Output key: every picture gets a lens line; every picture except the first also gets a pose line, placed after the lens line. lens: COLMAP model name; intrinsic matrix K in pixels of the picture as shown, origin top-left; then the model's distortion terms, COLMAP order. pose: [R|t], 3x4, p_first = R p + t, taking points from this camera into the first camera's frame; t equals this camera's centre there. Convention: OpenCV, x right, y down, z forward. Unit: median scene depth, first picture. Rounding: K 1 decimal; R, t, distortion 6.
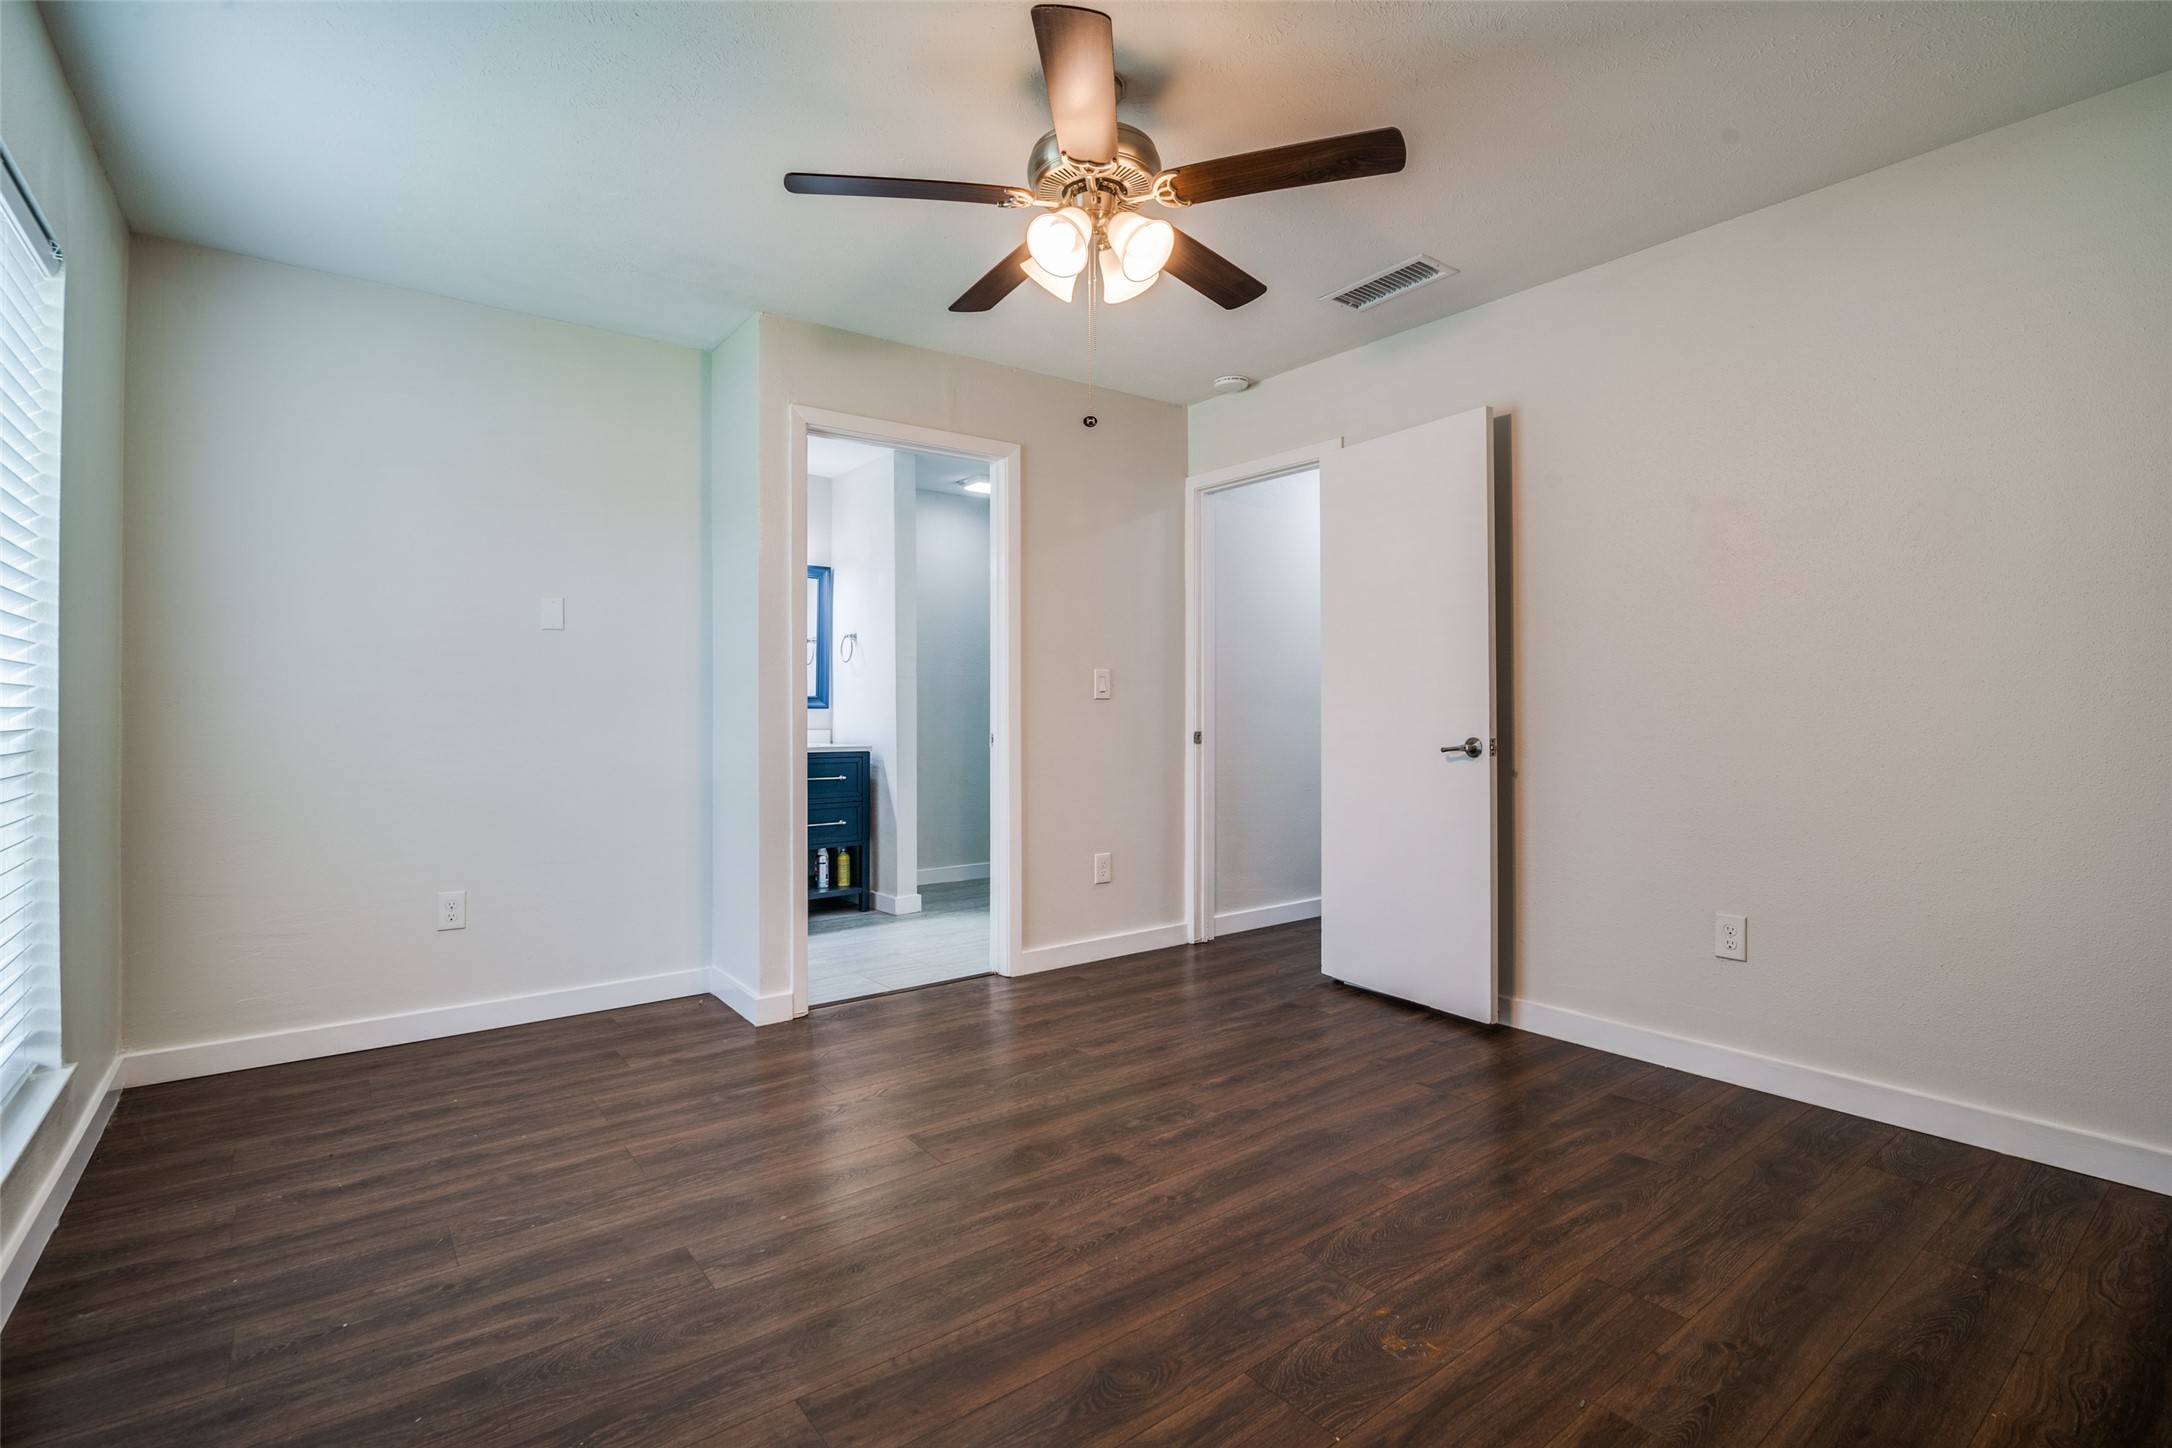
lens RADIAL K [[992.9, 0, 1079.4], [0, 992.9, 698.2], [0, 0, 1]] dist [-0.014378, 0.000088]
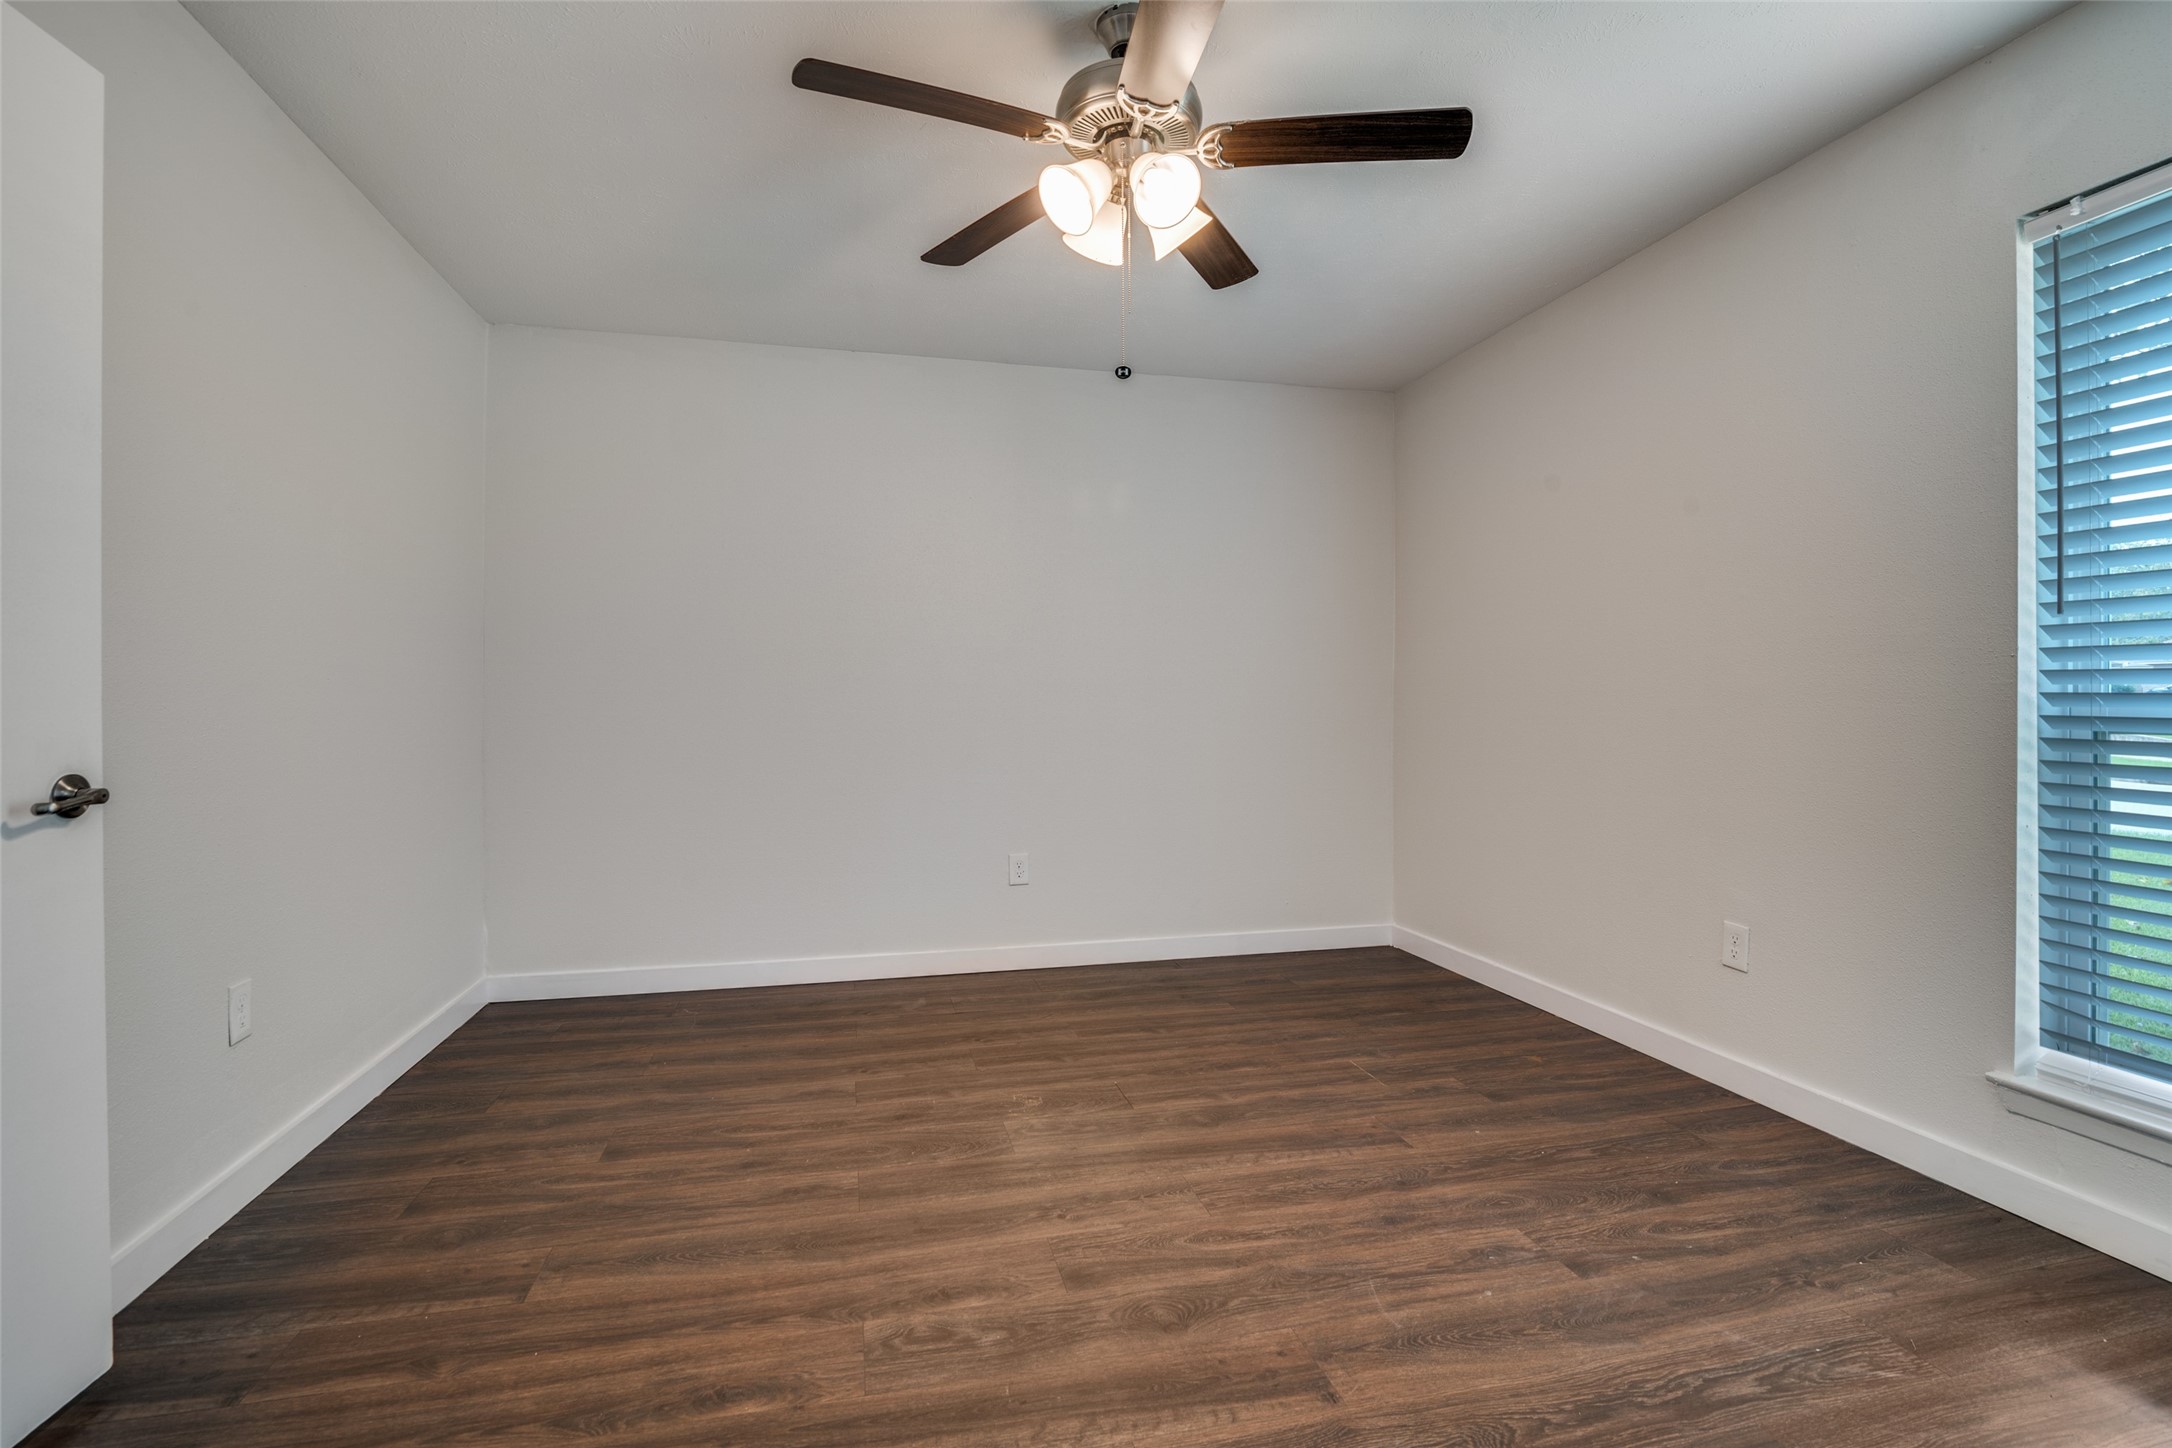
lens RADIAL K [[992.9, 0, 1079.4], [0, 992.9, 698.2], [0, 0, 1]] dist [-0.014378, 0.000088]
pose [[-0.911040, 0.009823, 0.412200, -0.365593], [0.001632, 0.999794, -0.020218, 0.023861], [-0.412314, -0.017747, -0.910869, 2.119874]]
